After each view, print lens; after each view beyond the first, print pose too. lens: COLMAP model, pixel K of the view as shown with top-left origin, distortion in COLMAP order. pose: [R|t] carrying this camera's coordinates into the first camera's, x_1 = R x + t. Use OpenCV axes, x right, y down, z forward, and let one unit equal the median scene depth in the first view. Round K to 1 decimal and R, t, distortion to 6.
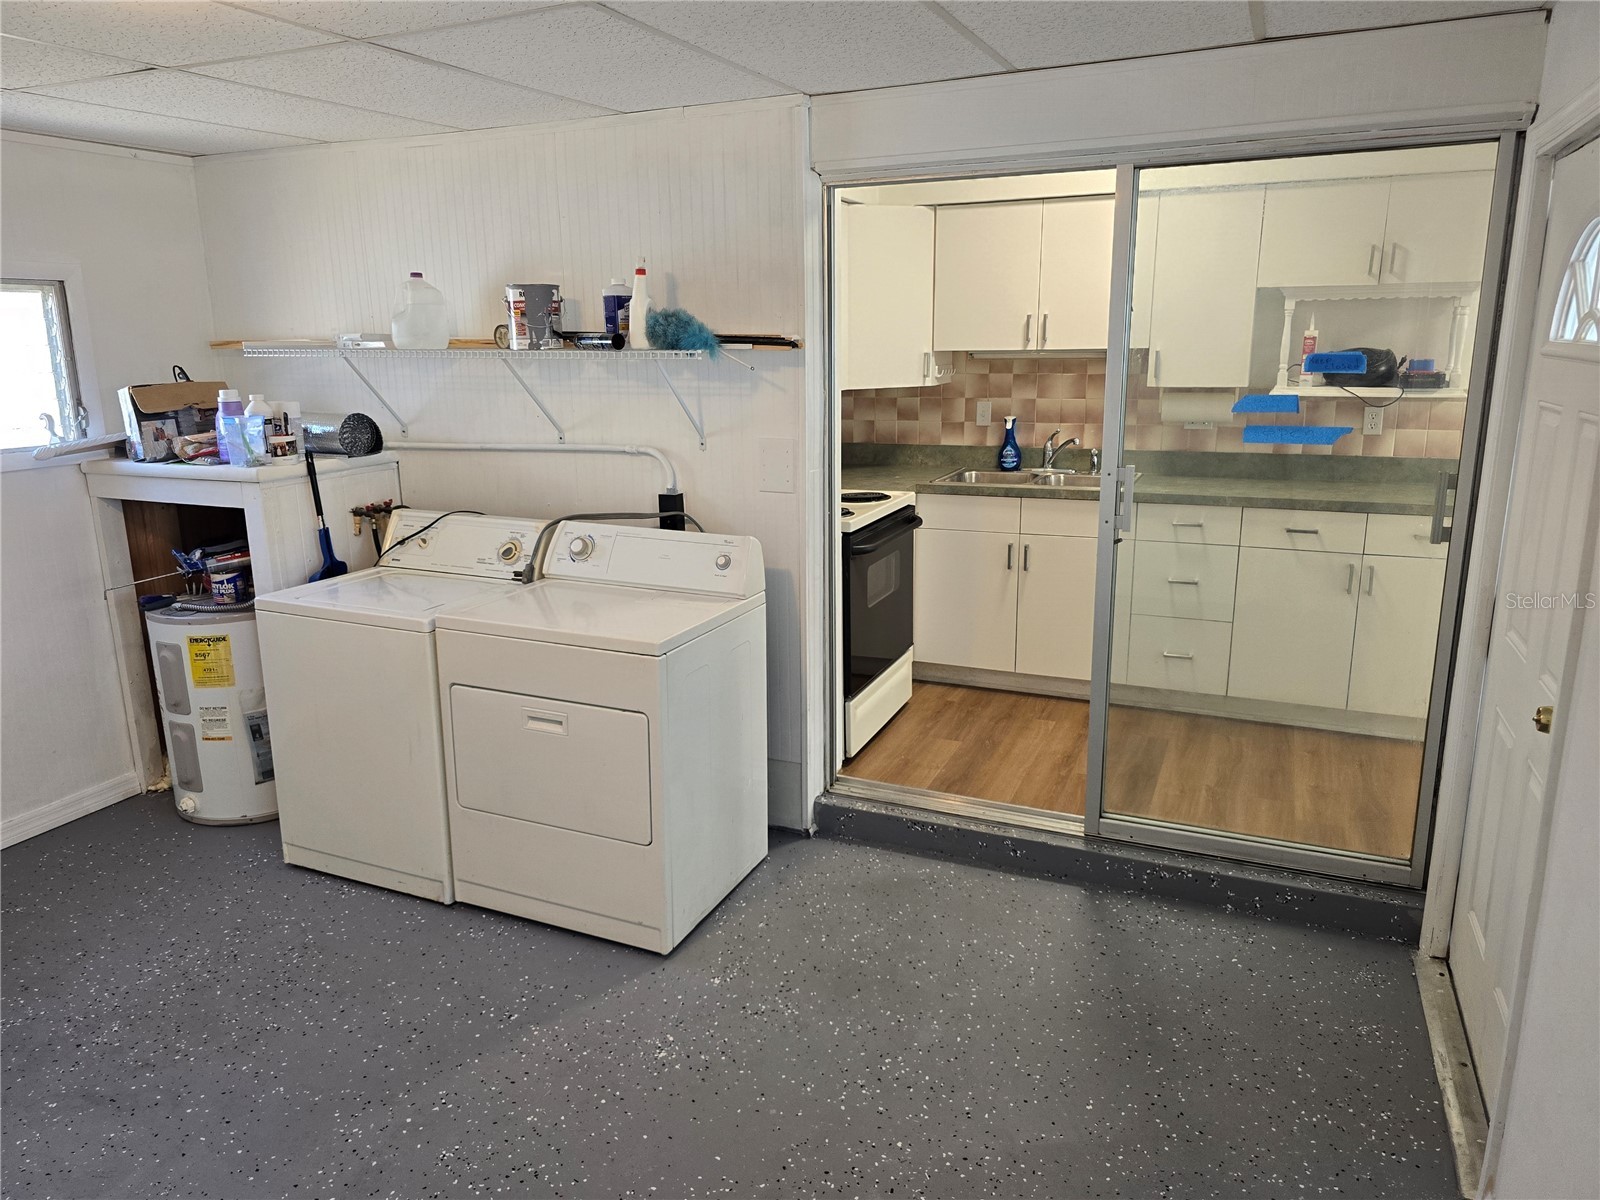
lens RADIAL K [[1095.2, 0, 793.3], [0, 1095.2, 591.7], [0, 0, 1]] dist [0.068439, -0.071445]
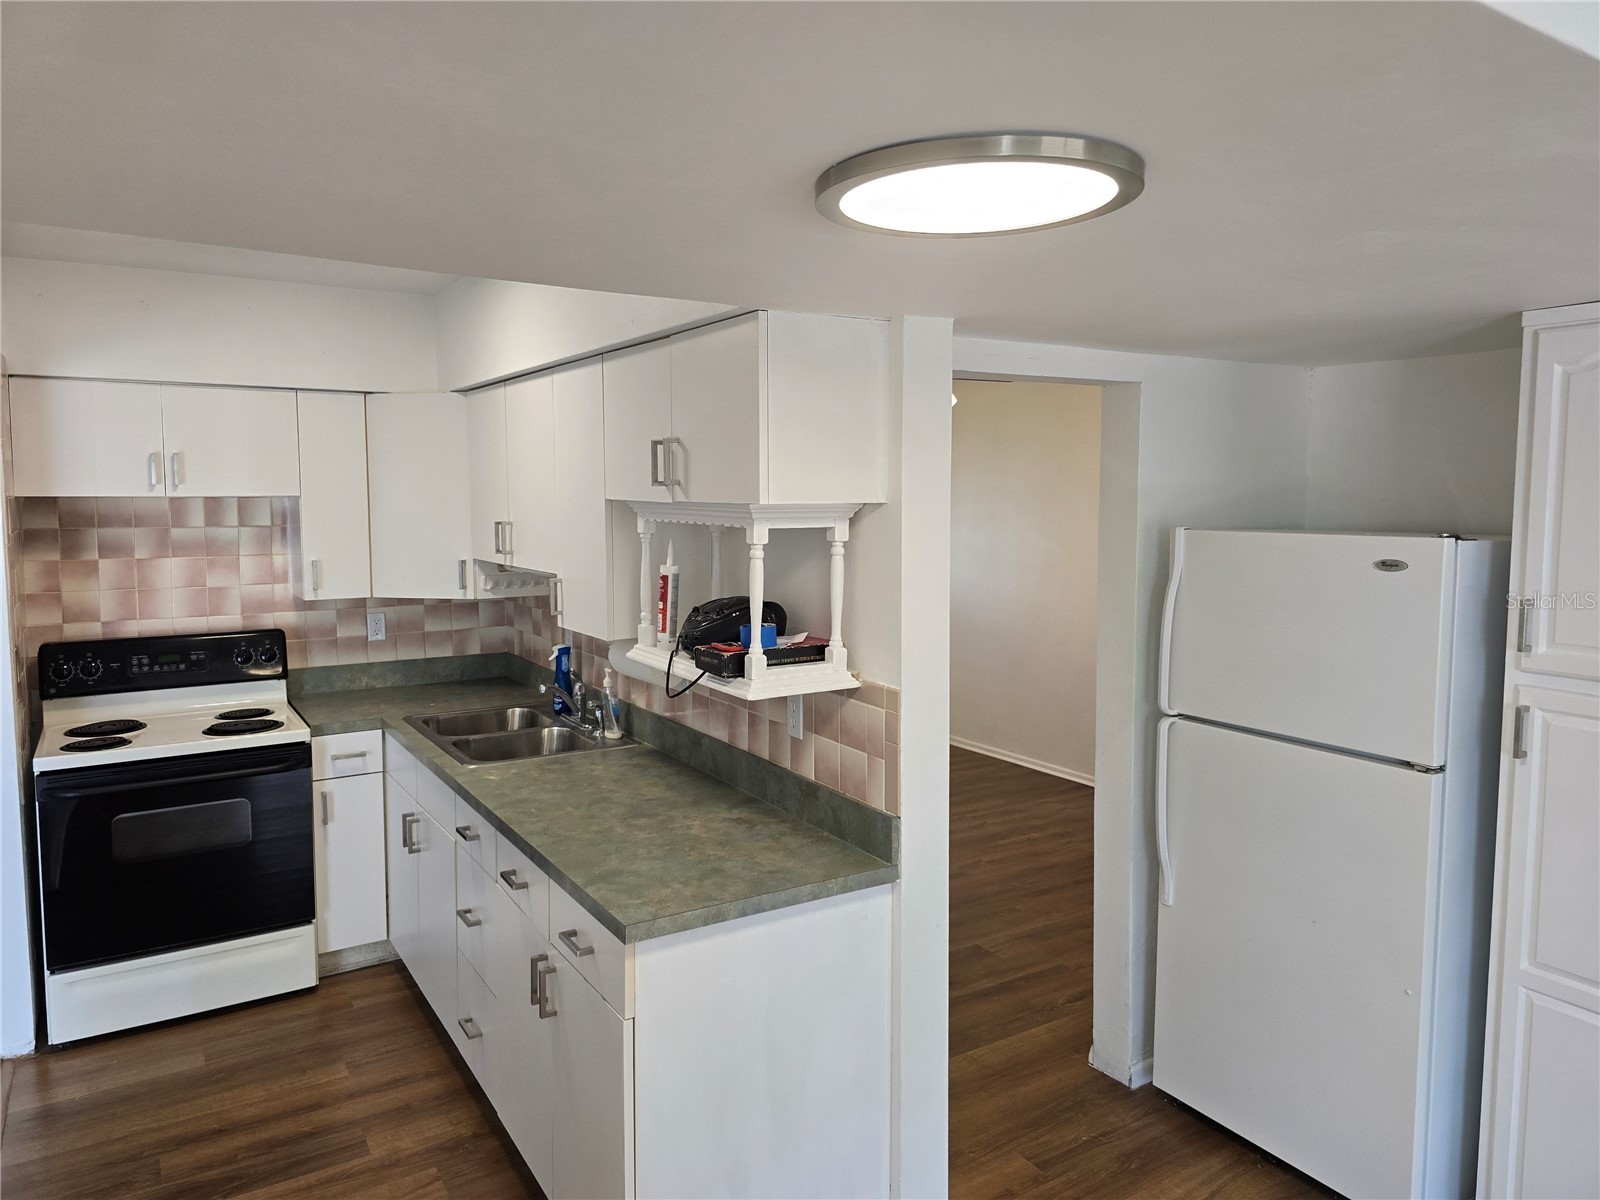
lens RADIAL K [[1052.0, 0, 802.2], [0, 1052.0, 570.9], [0, 0, 1]] dist [0.062951, -0.061055]
pose [[0.832494, 0.056310, -0.551166, 0.610466], [-0.141732, 0.983364, -0.113610, -0.121155], [0.535599, 0.172697, 0.826625, 0.371446]]
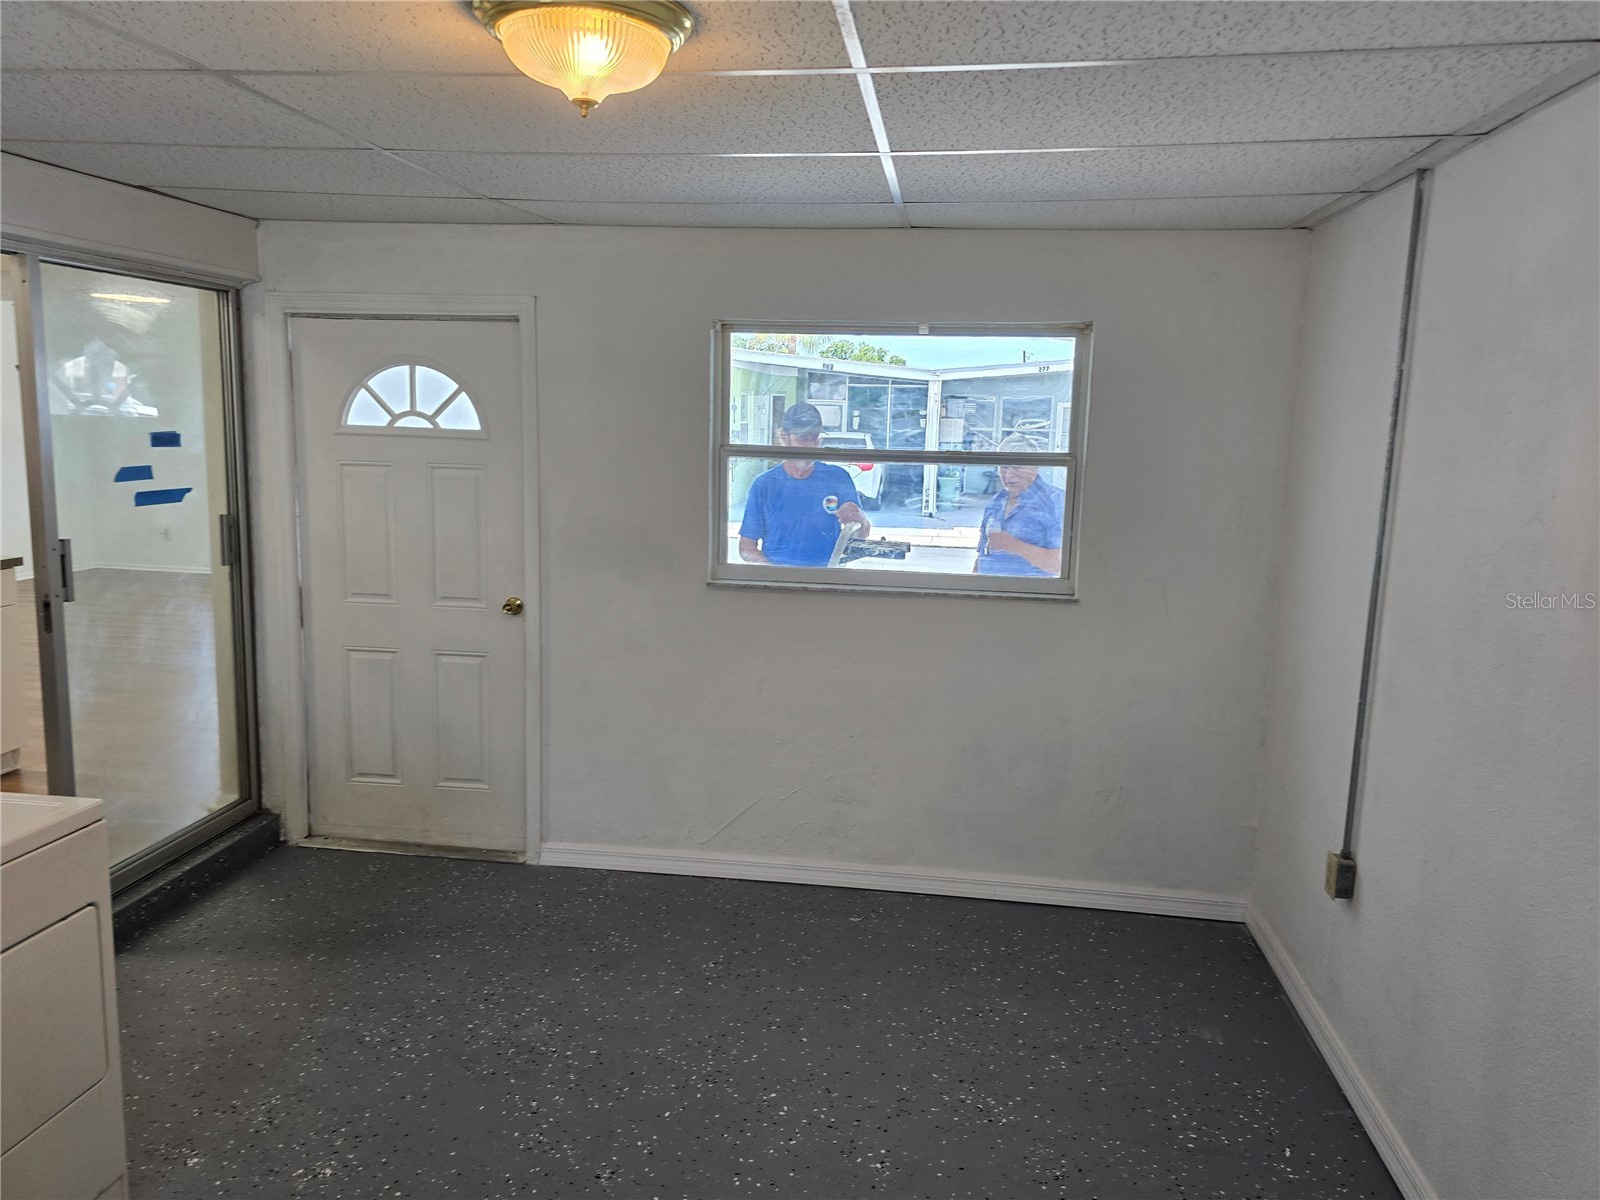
lens RADIAL K [[1097.1, 0, 790.4], [0, 1097.1, 585.0], [0, 0, 1]] dist [0.062503, -0.057351]
pose [[-0.268037, -0.133201, 0.954156, -0.452477], [0.198029, 0.961630, 0.189873, -0.068960], [-0.942837, 0.239843, -0.231375, 0.311332]]
